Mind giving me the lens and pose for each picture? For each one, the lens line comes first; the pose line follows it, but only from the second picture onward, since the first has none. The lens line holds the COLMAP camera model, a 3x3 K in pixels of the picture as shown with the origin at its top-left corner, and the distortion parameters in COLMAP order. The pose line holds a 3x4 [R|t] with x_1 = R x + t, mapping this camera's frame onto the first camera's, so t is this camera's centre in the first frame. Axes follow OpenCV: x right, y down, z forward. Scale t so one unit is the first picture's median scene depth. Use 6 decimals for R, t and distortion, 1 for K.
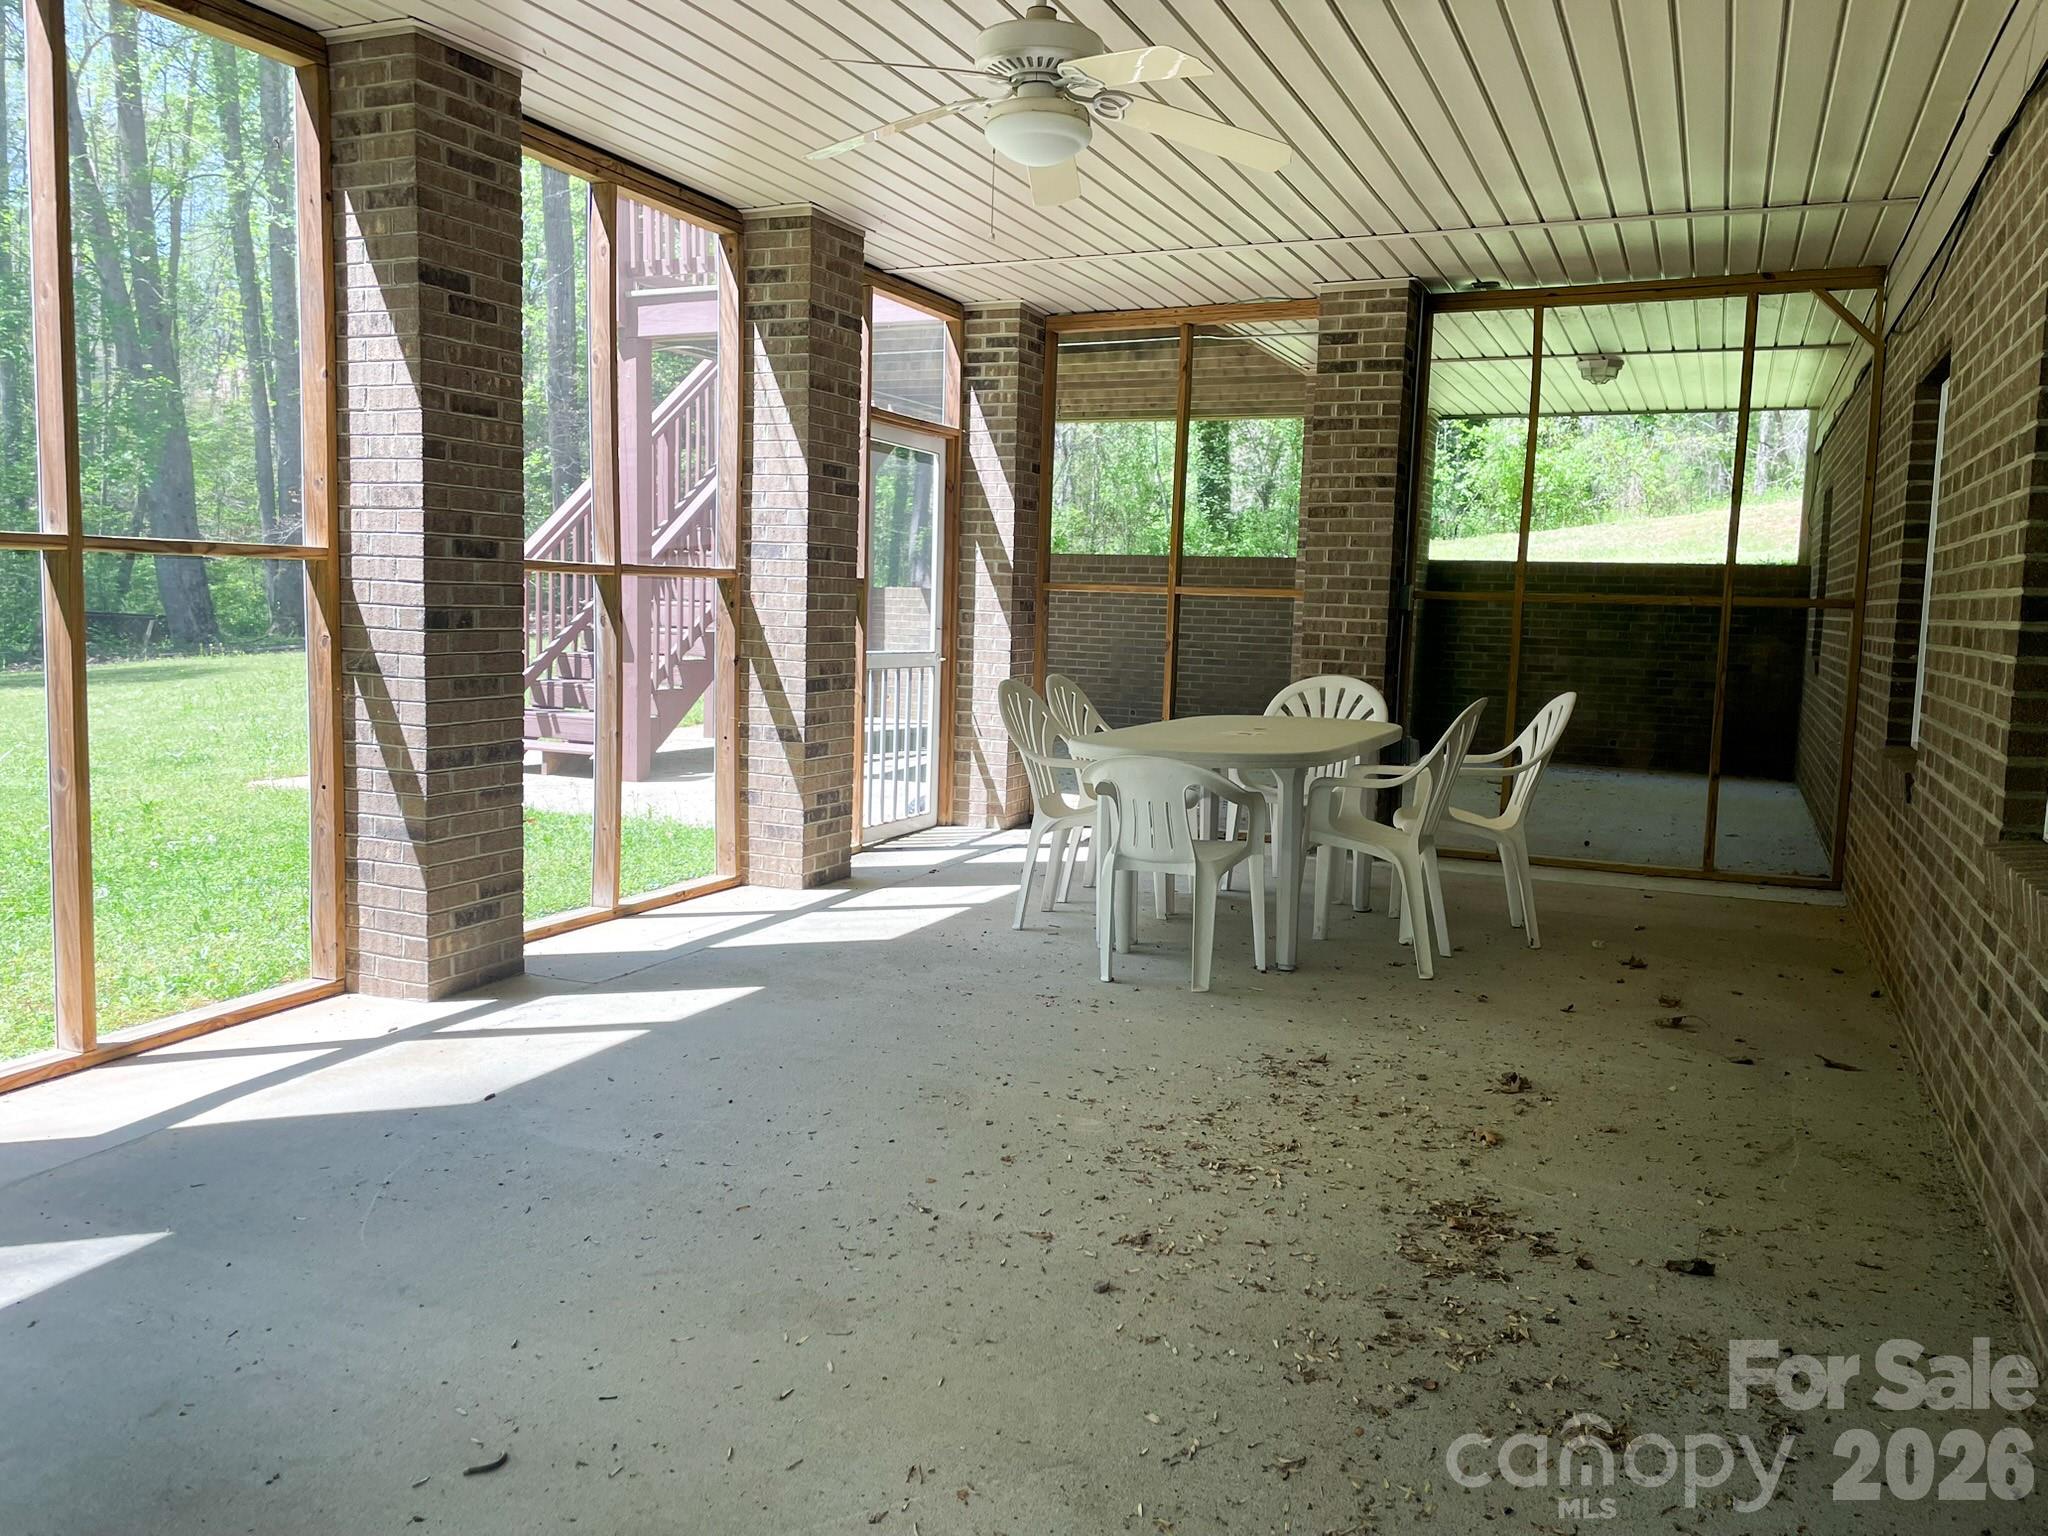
lens RADIAL K [[1542.1, 0, 1031.8], [0, 1542.1, 766.1], [0, 0, 1]] dist [0.091707, -0.116054]
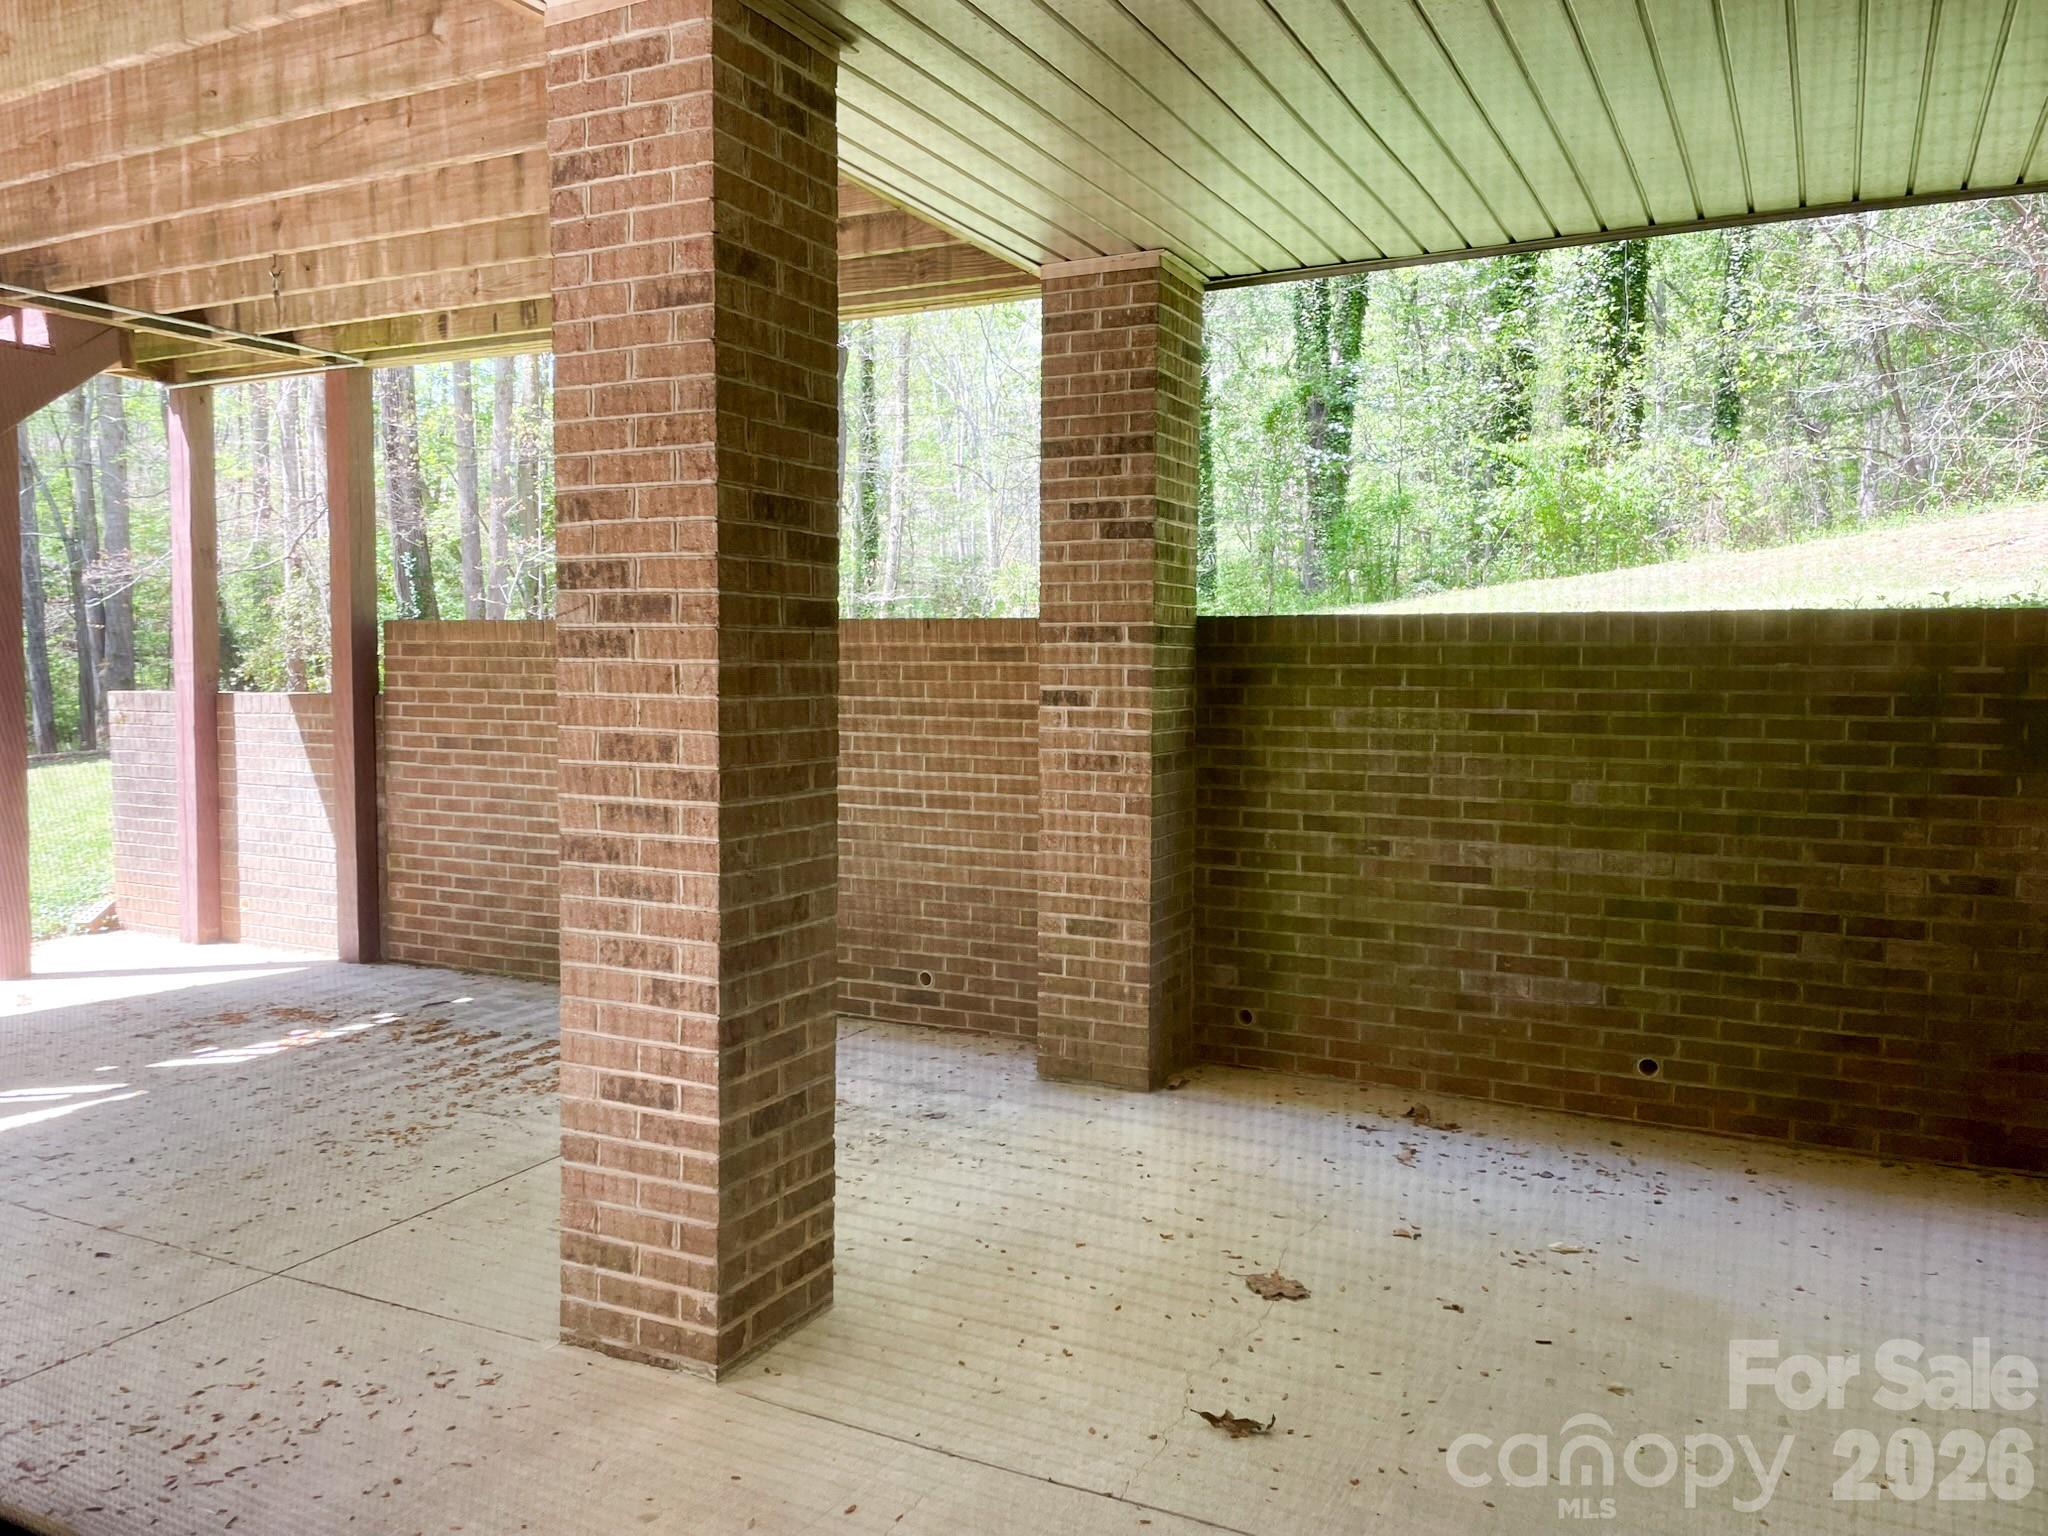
lens RADIAL K [[1542.1, 0, 1016.9], [0, 1542.1, 767.5], [0, 0, 1]] dist [0.091707, -0.116054]
pose [[0.998026, -0.020008, -0.059533, 0.092637], [0.017505, 0.998953, -0.042262, -0.029693], [0.060316, 0.041137, 0.997331, 0.230172]]
